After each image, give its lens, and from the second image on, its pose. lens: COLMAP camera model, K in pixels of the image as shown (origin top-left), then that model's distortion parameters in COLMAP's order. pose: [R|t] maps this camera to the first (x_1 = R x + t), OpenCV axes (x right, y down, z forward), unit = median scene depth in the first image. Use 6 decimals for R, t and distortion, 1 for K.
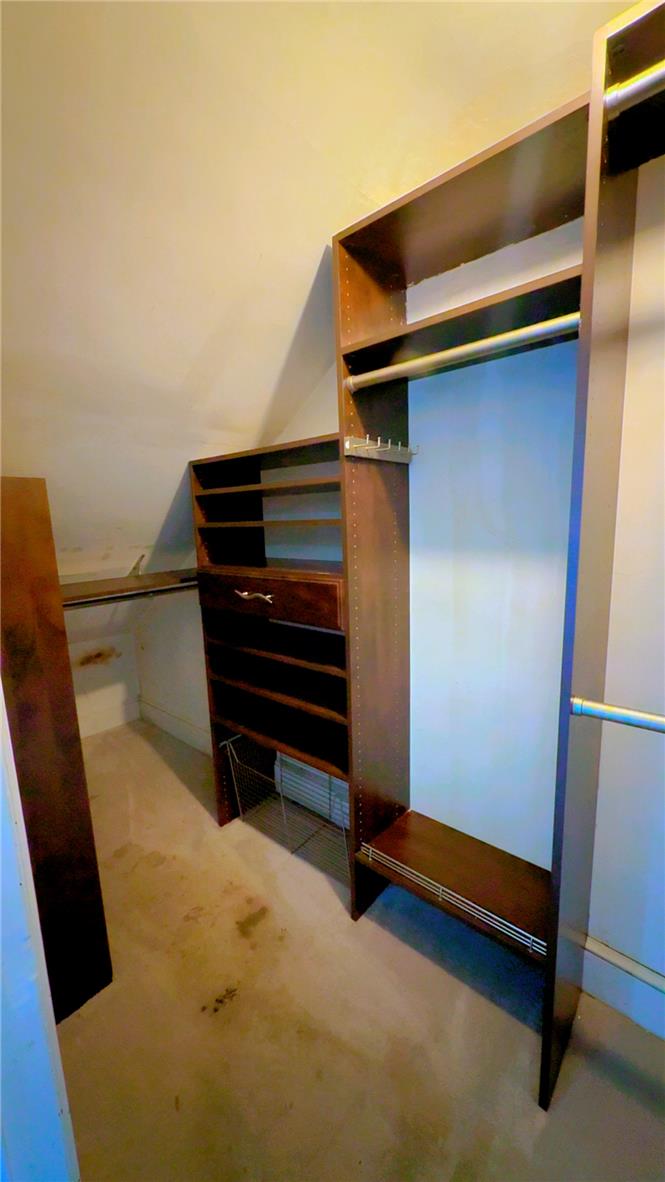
lens RADIAL K [[452.8, 0, 335.7], [0, 452.8, 591.7], [0, 0, 1]] dist [0.000985, 0.000130]
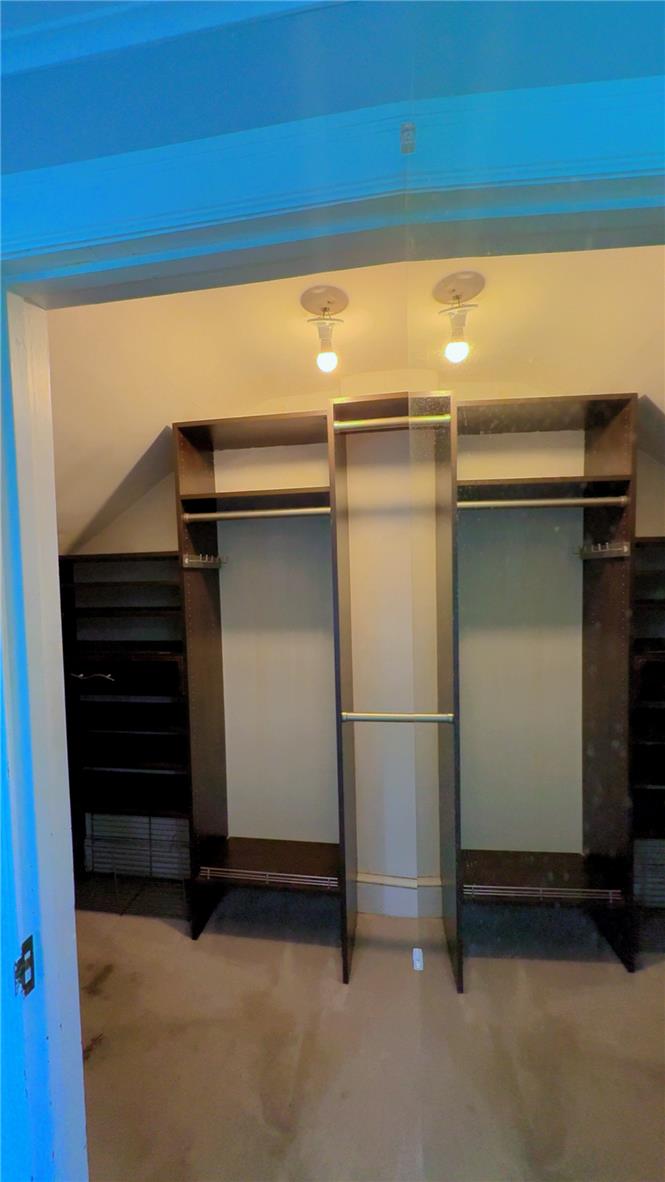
lens RADIAL K [[452.8, 0, 334.1], [0, 452.8, 592.4], [0, 0, 1]] dist [0.000985, 0.000130]
pose [[0.853594, -0.008350, 0.520871, -0.311899], [0.083674, 0.989087, -0.121266, -0.015261], [-0.514175, 0.147096, 0.844978, -0.409133]]
